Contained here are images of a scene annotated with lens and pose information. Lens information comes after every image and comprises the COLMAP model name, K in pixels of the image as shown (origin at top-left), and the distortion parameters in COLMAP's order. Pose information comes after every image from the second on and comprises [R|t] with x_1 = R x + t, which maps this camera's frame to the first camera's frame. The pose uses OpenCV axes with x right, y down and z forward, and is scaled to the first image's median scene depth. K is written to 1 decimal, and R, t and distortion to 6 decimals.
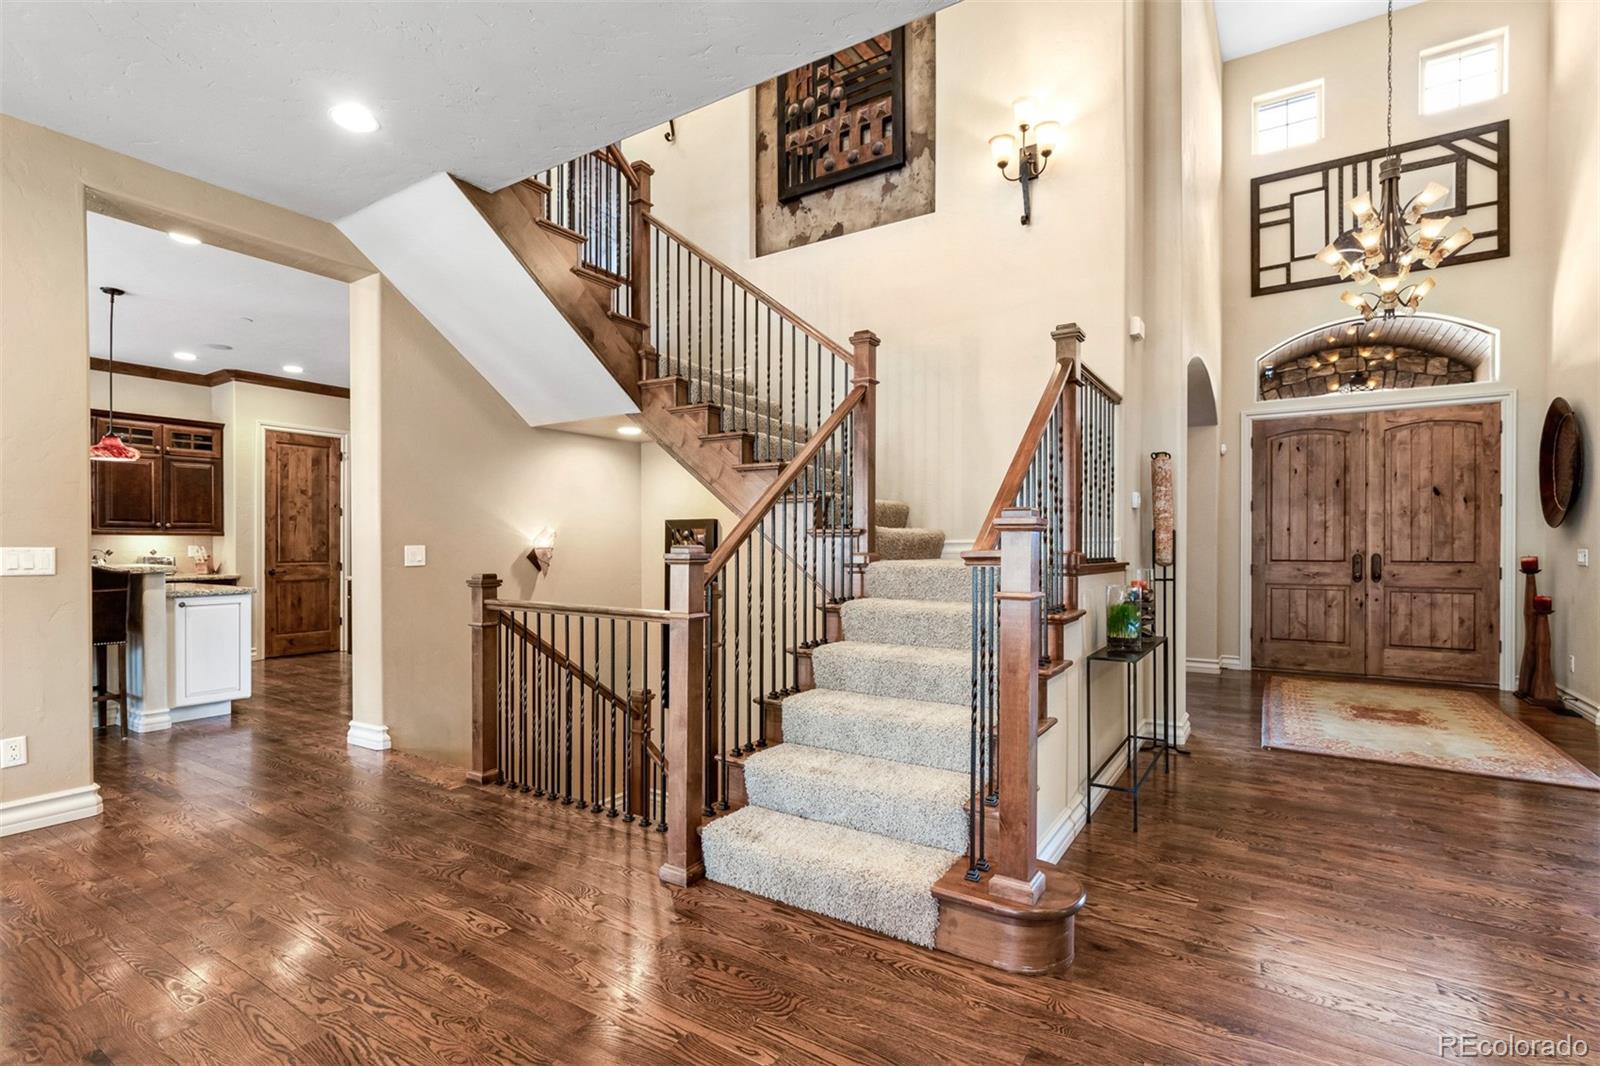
lens RADIAL K [[743.8, 0, 801.9], [0, 743.8, 541.9], [0, 0, 1]] dist [0.000402, -0.004493]
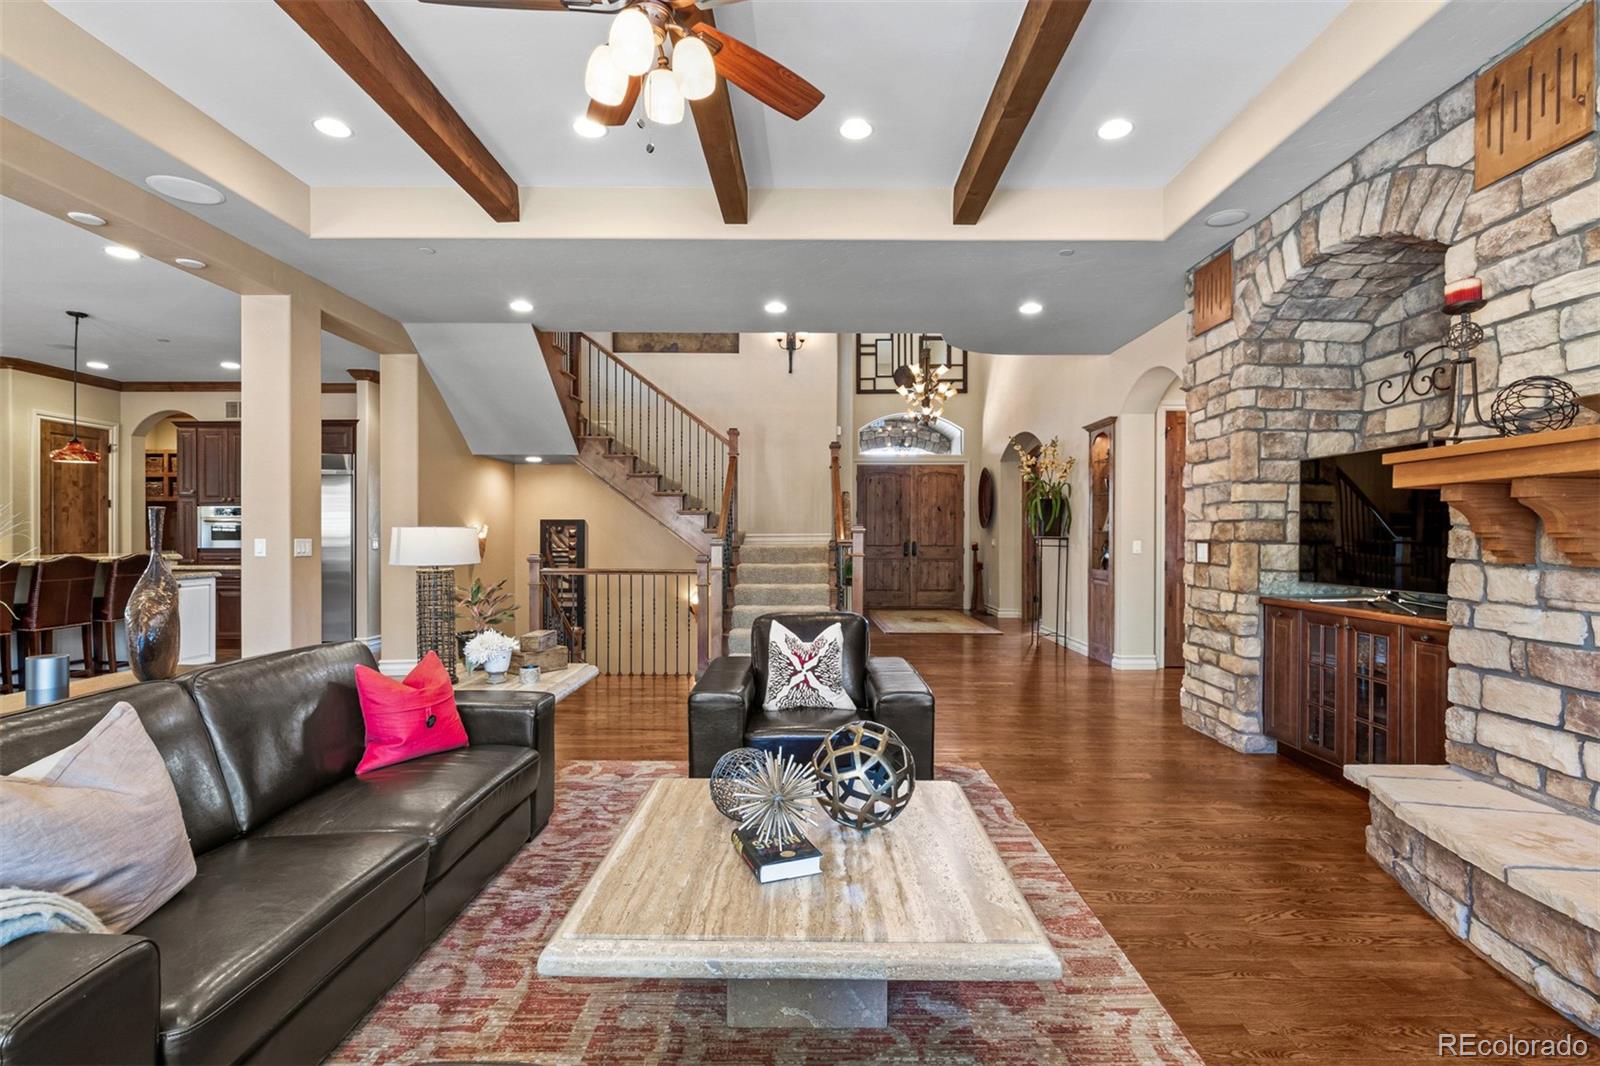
lens RADIAL K [[749.9, 0, 803.8], [0, 749.9, 527.5], [0, 0, 1]] dist [-0.000687, -0.010227]
pose [[0.845015, 0.006664, 0.534702, -0.489207], [-0.002149, 0.999957, -0.009065, -0.001540], [-0.534739, 0.006511, 0.844992, -0.464790]]
